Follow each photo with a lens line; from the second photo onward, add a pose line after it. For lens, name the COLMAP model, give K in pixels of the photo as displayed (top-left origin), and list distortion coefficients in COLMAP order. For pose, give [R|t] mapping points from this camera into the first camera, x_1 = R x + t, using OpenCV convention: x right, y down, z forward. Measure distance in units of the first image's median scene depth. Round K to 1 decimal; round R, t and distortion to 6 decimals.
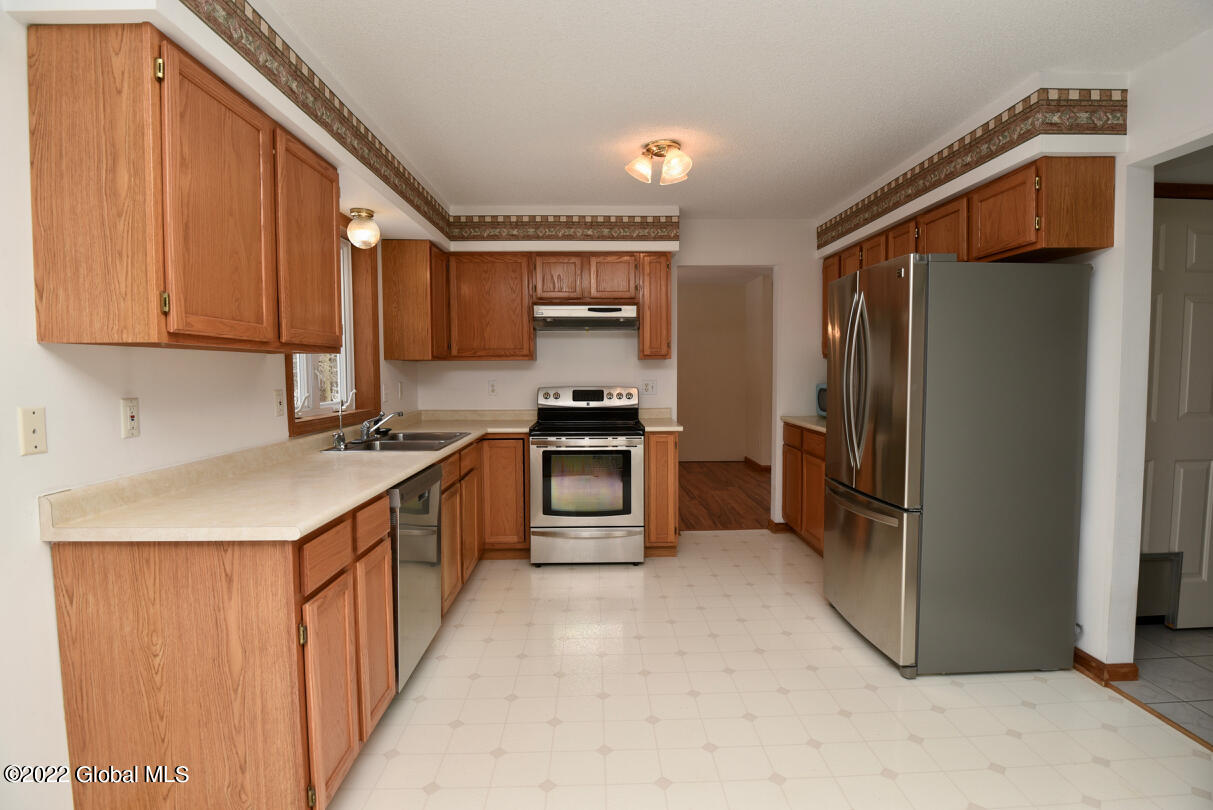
lens RADIAL K [[592.2, 0, 612.5], [0, 592.2, 402.5], [0, 0, 1]] dist [-0.022279, -0.005094]
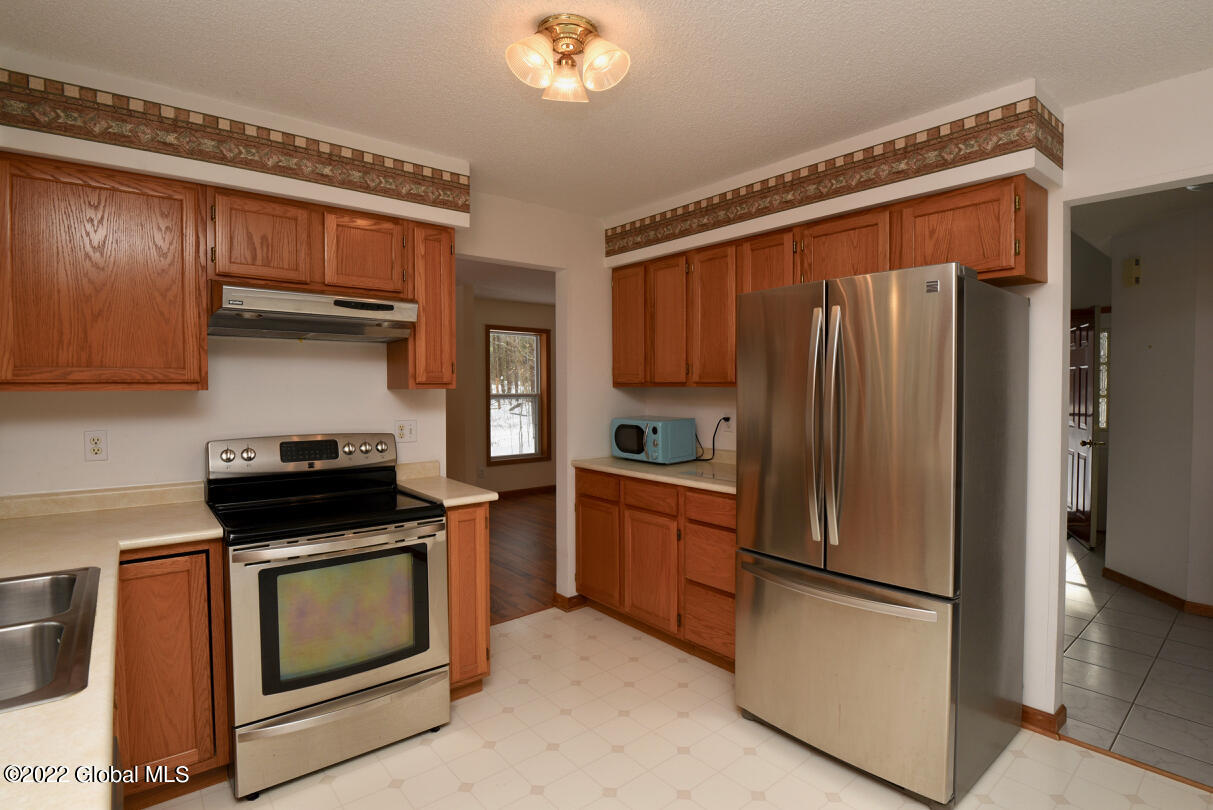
lens RADIAL K [[592.2, 0, 611.9], [0, 592.2, 402.9], [0, 0, 1]] dist [-0.022279, -0.005094]
pose [[0.786944, -0.011698, 0.616914, -0.181104], [0.032351, 0.999227, -0.022320, -0.039700], [-0.616176, 0.037522, 0.786714, 0.394427]]
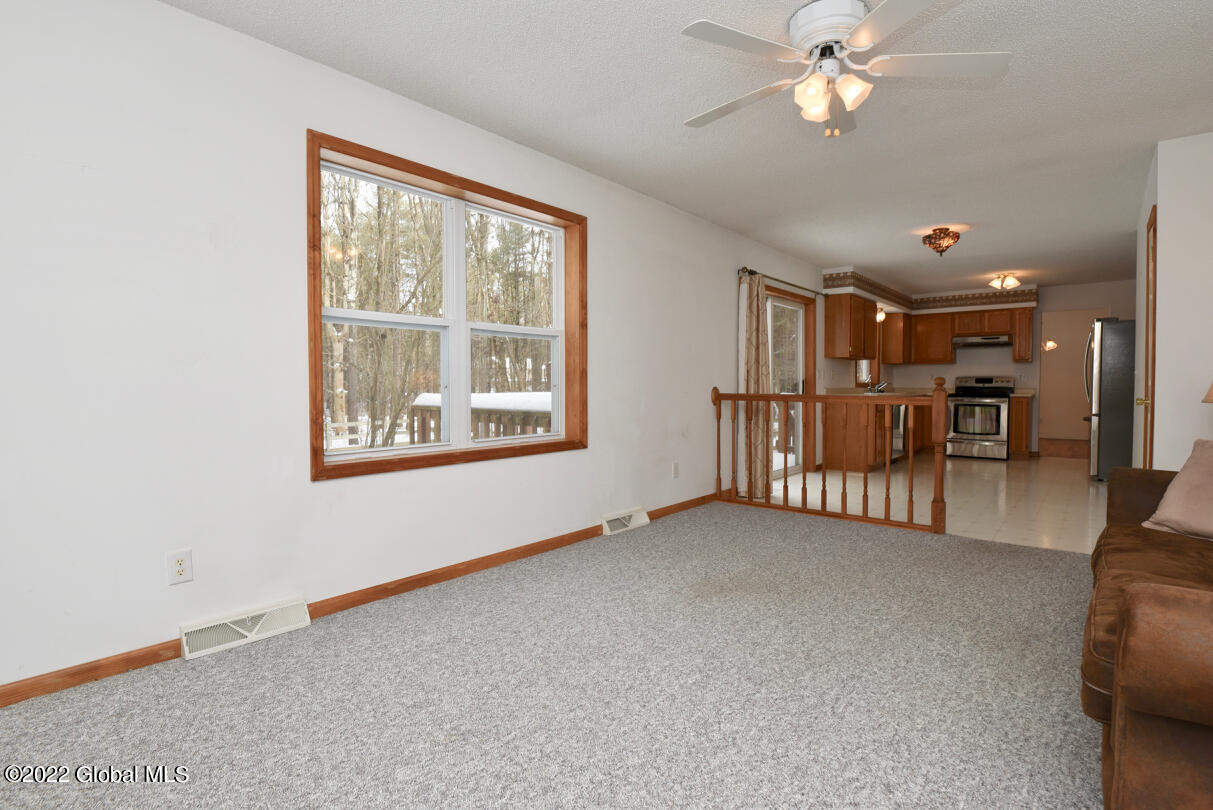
lens RADIAL K [[592.2, 0, 617.6], [0, 592.2, 401.9], [0, 0, 1]] dist [-0.022279, -0.005094]
pose [[0.753595, 0.026080, -0.656821, 0.359631], [-0.041992, 0.999082, -0.008509, 0.140117], [0.655996, 0.033994, 0.753998, -1.415010]]
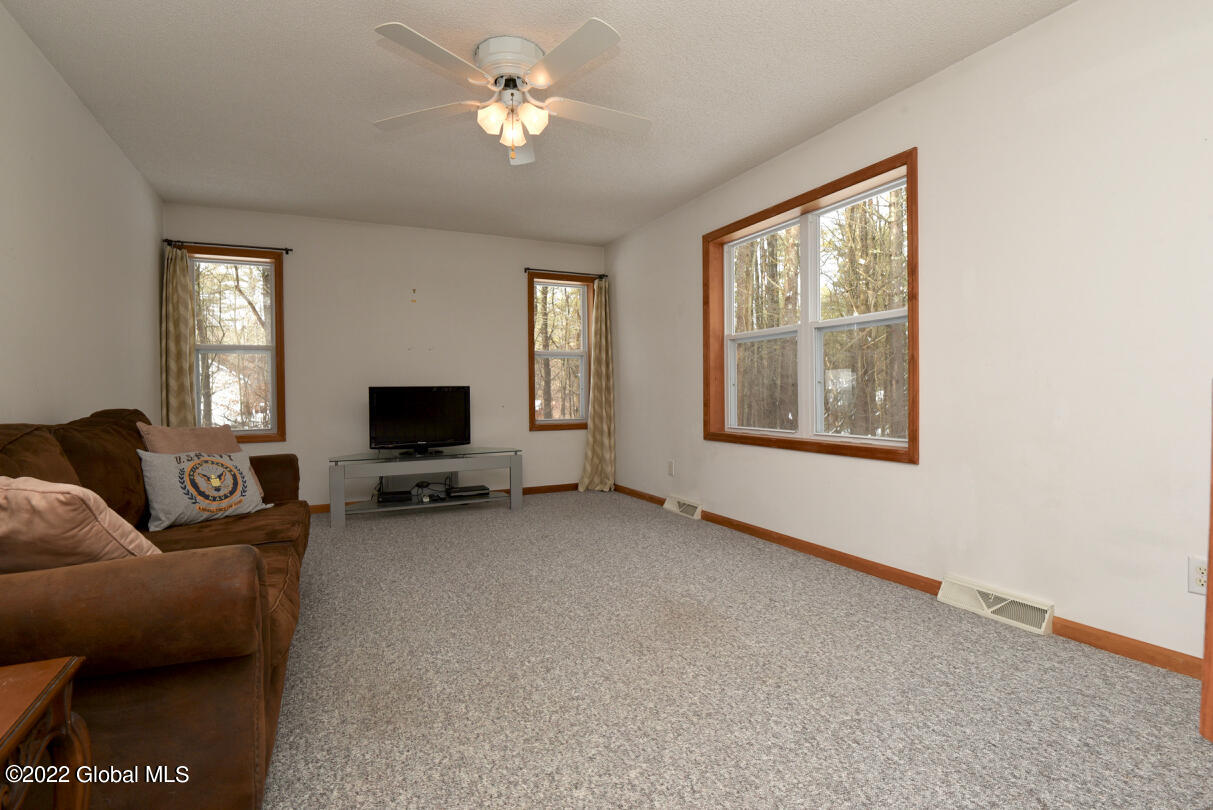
lens RADIAL K [[592.2, 0, 618.7], [0, 592.2, 400.6], [0, 0, 1]] dist [-0.022279, -0.005094]
pose [[-0.906216, 0.026070, -0.422011, 0.305761], [-0.003695, 0.997571, 0.069560, 0.085393], [0.422799, 0.064595, -0.903918, -0.226680]]
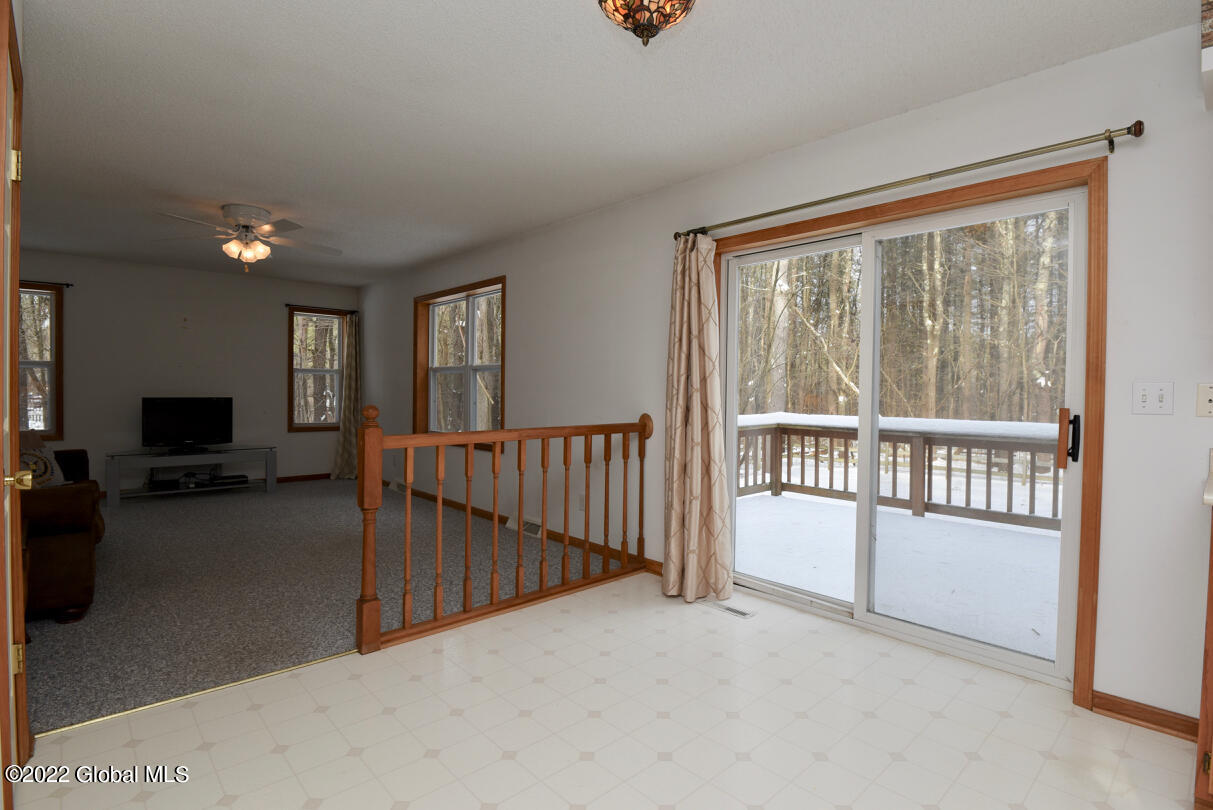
lens RADIAL K [[592.2, 0, 615.5], [0, 592.2, 399.9], [0, 0, 1]] dist [-0.022279, -0.005094]
pose [[-0.747805, 0.011645, -0.663816, 0.342068], [-0.041546, 0.997066, 0.064294, 0.004316], [0.662617, 0.075658, -0.745127, 0.382487]]
